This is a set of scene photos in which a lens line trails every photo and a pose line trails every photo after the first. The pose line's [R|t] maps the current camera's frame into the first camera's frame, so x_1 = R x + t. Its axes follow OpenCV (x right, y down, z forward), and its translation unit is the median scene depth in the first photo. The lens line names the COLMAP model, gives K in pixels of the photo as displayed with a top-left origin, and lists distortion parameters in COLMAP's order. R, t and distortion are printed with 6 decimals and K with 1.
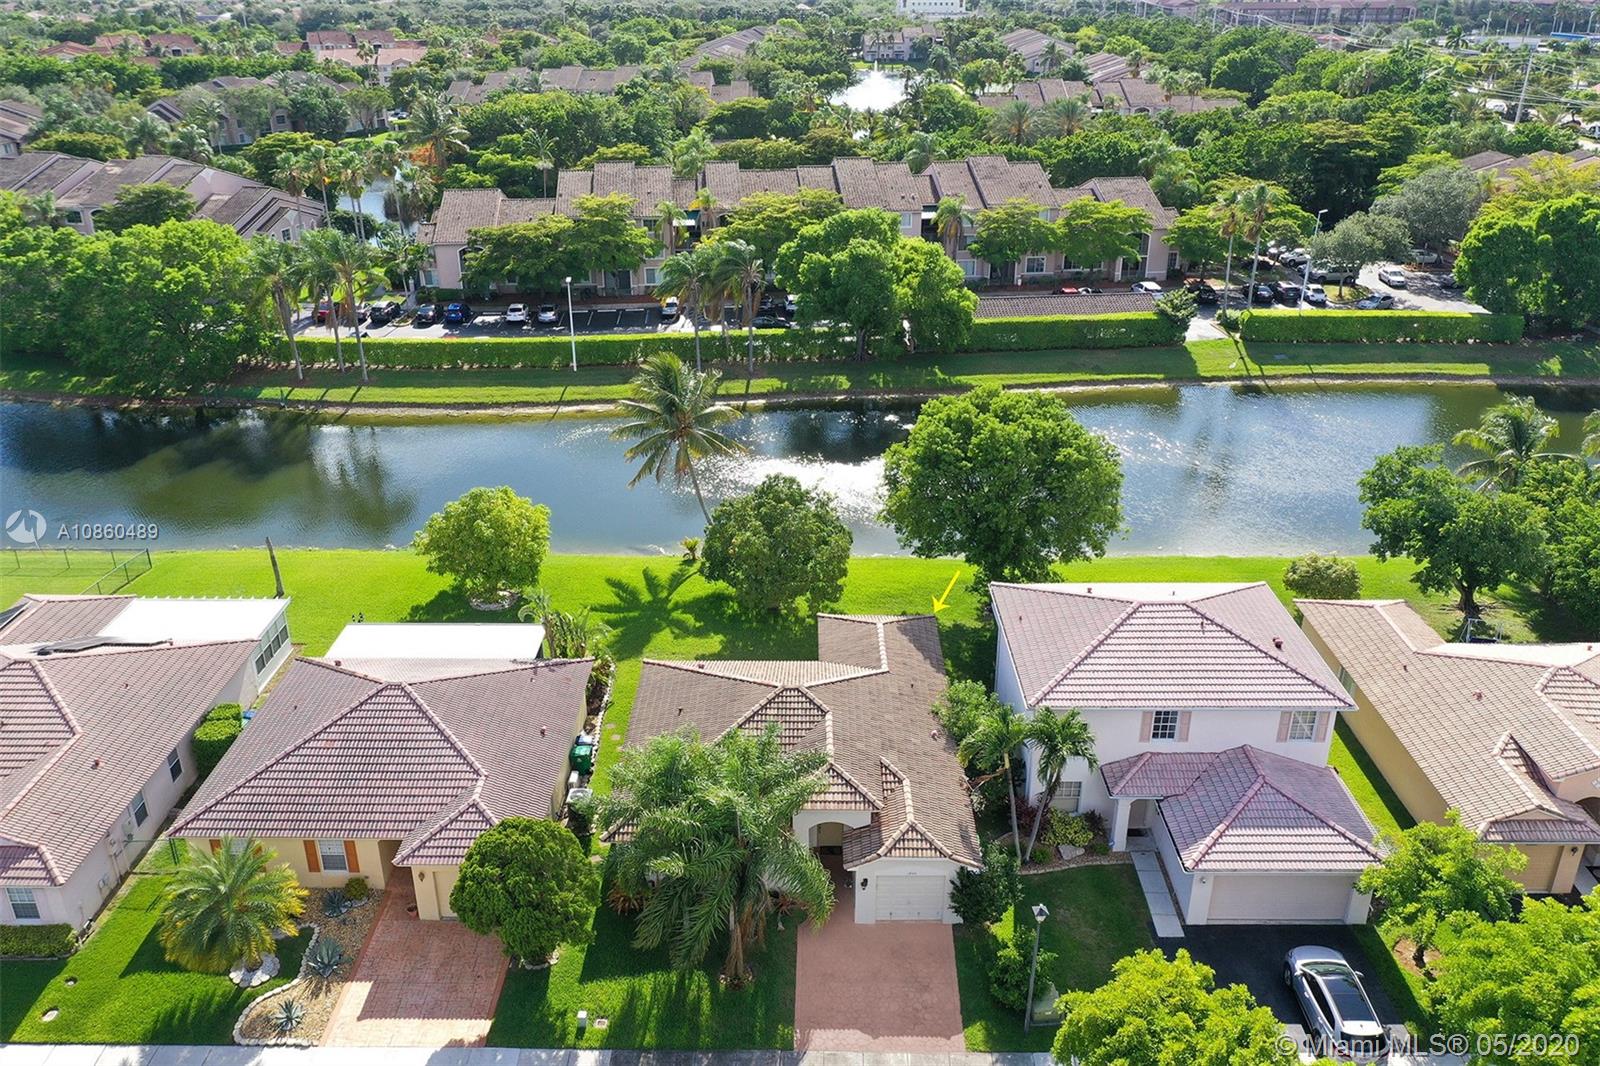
lens RADIAL K [[1292.5, 0, 800.0], [0, 1292.5, 533.0], [0, 0, 1]] dist [-0.009020, -0.016624]
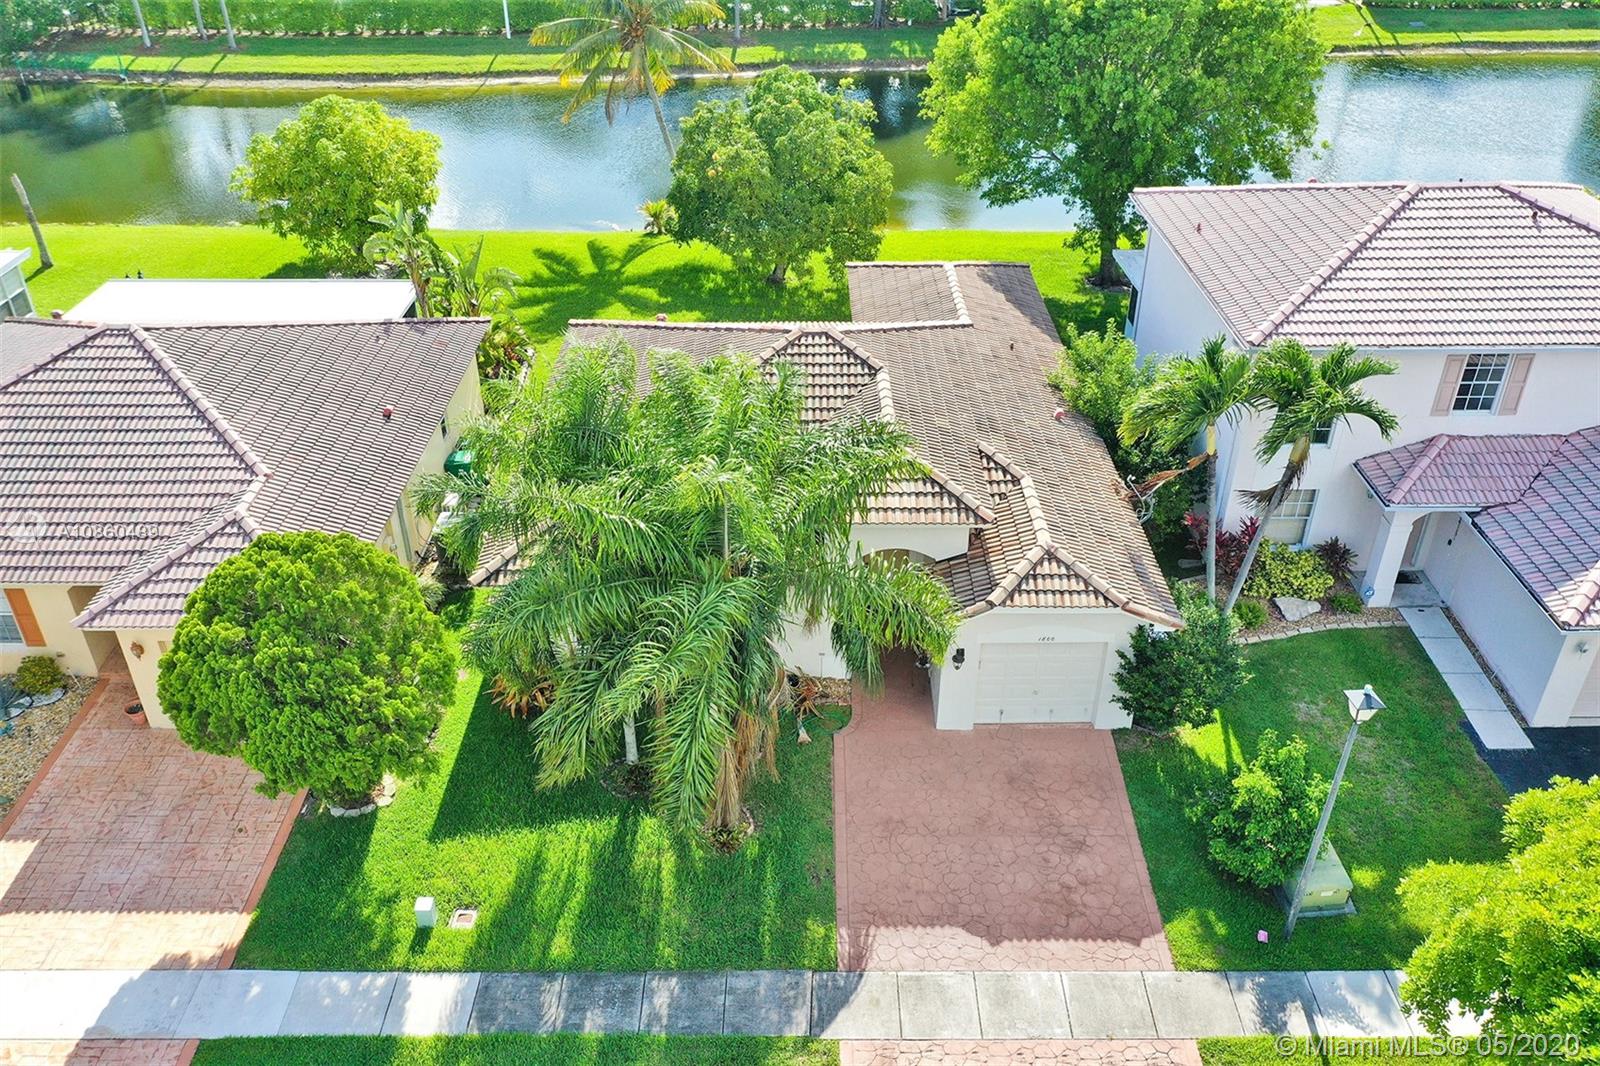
lens RADIAL K [[1292.5, 0, 800.0], [0, 1292.5, 533.0], [0, 0, 1]] dist [-0.009020, -0.016624]
pose [[0.999950, -0.005957, 0.008045, -0.019092], [0.004789, 0.990402, 0.138132, 0.133168], [-0.008791, -0.138086, 0.990381, 0.434089]]
